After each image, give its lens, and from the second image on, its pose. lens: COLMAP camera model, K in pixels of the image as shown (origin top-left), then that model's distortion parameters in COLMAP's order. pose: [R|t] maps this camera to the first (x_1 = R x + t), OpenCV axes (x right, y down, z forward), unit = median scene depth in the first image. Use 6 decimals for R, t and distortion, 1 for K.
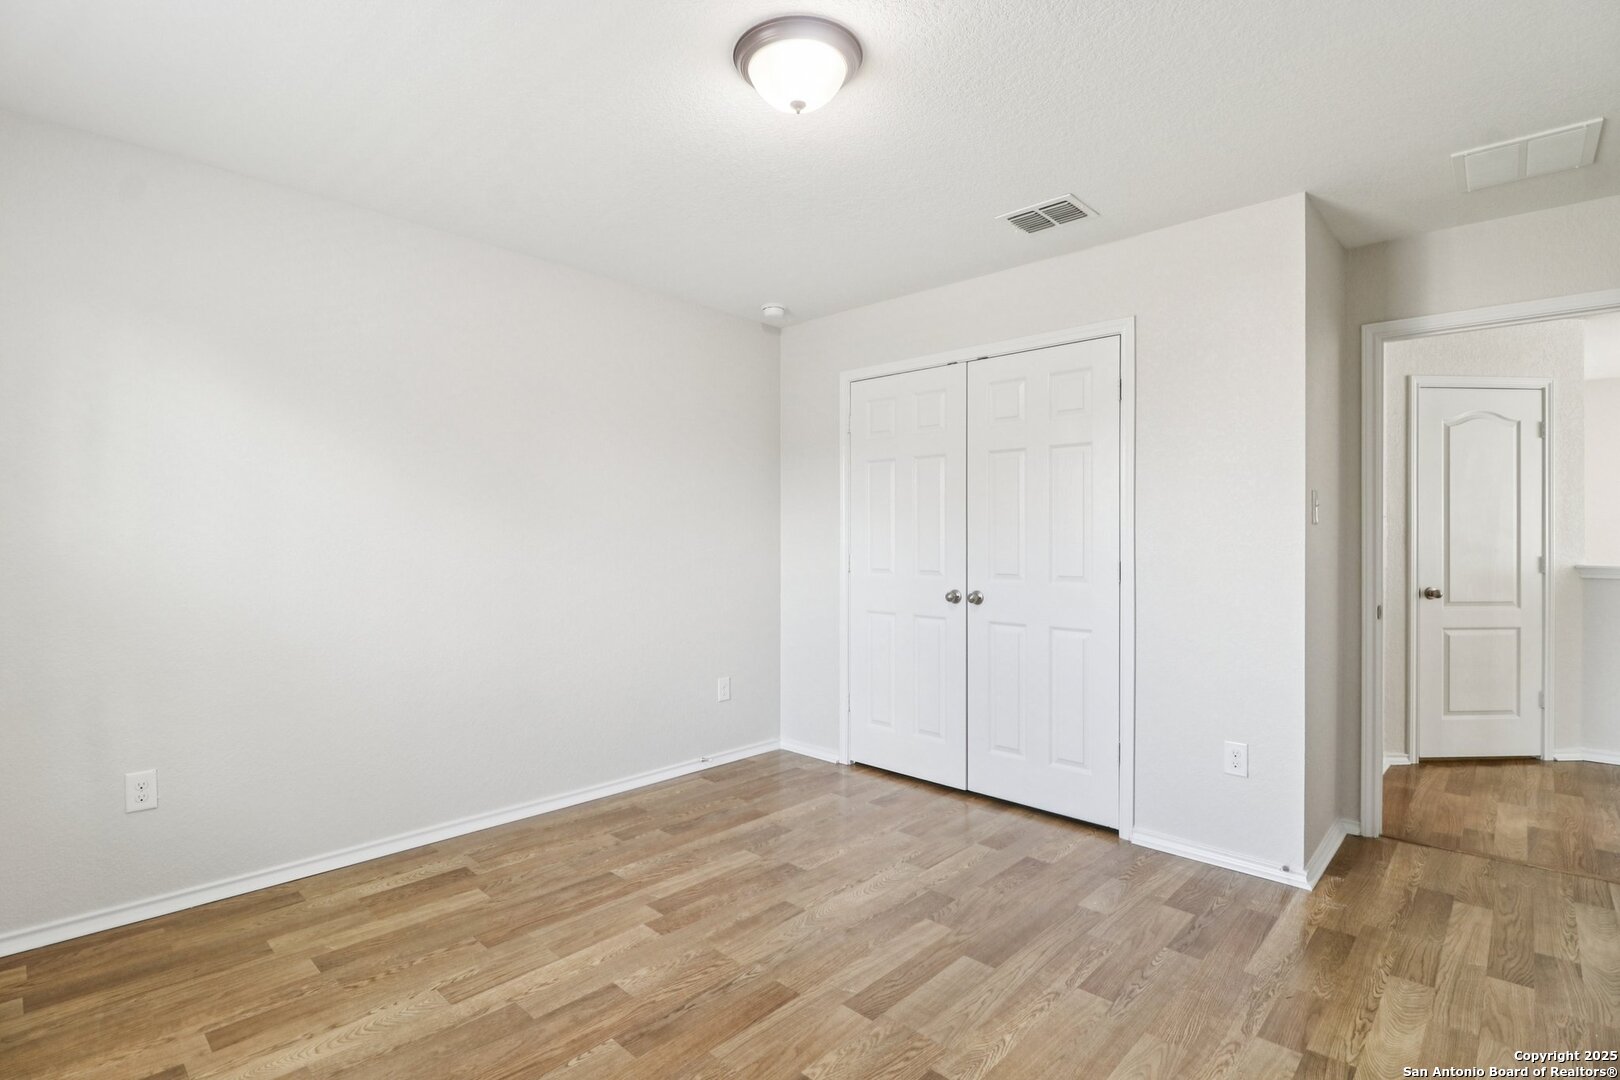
lens RADIAL K [[768.9, 0, 811.4], [0, 768.9, 548.7], [0, 0, 1]] dist [-0.013952, -0.005947]
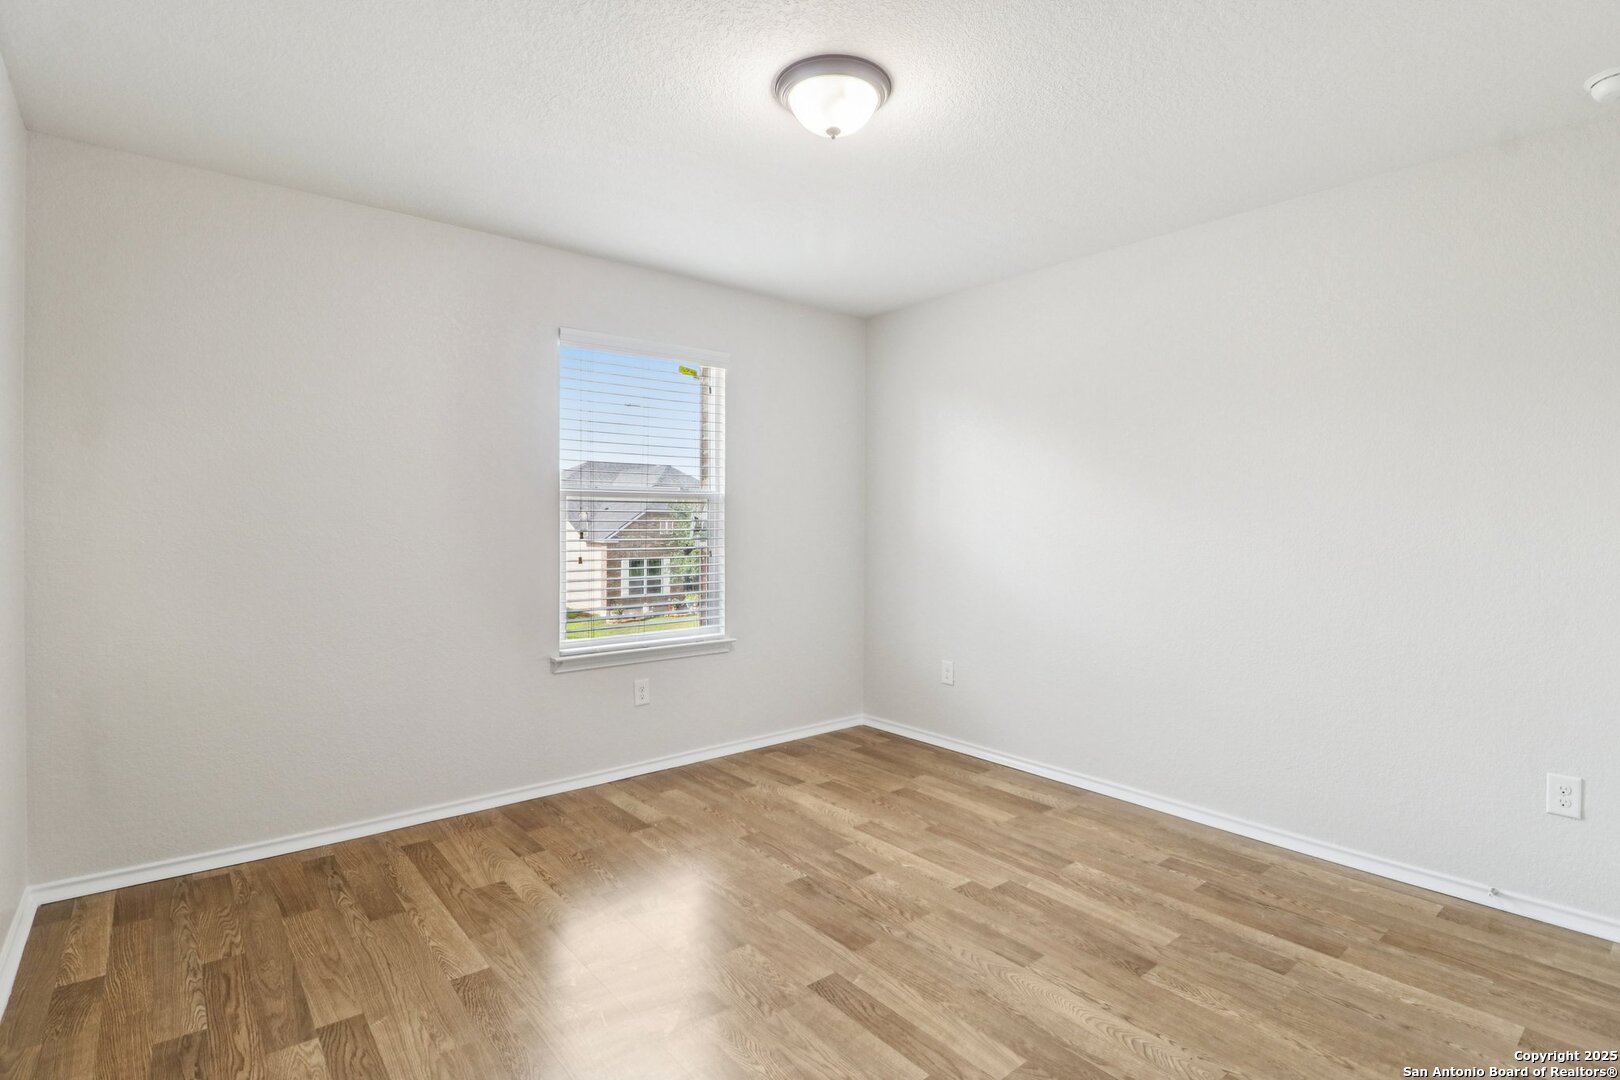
lens RADIAL K [[768.9, 0, 798.8], [0, 768.9, 536.3], [0, 0, 1]] dist [-0.013952, -0.005947]
pose [[-0.121286, 0.018138, -0.992452, 0.820441], [-0.020763, 0.999568, 0.020805, -0.016997], [0.992400, 0.023130, -0.120857, 0.810752]]
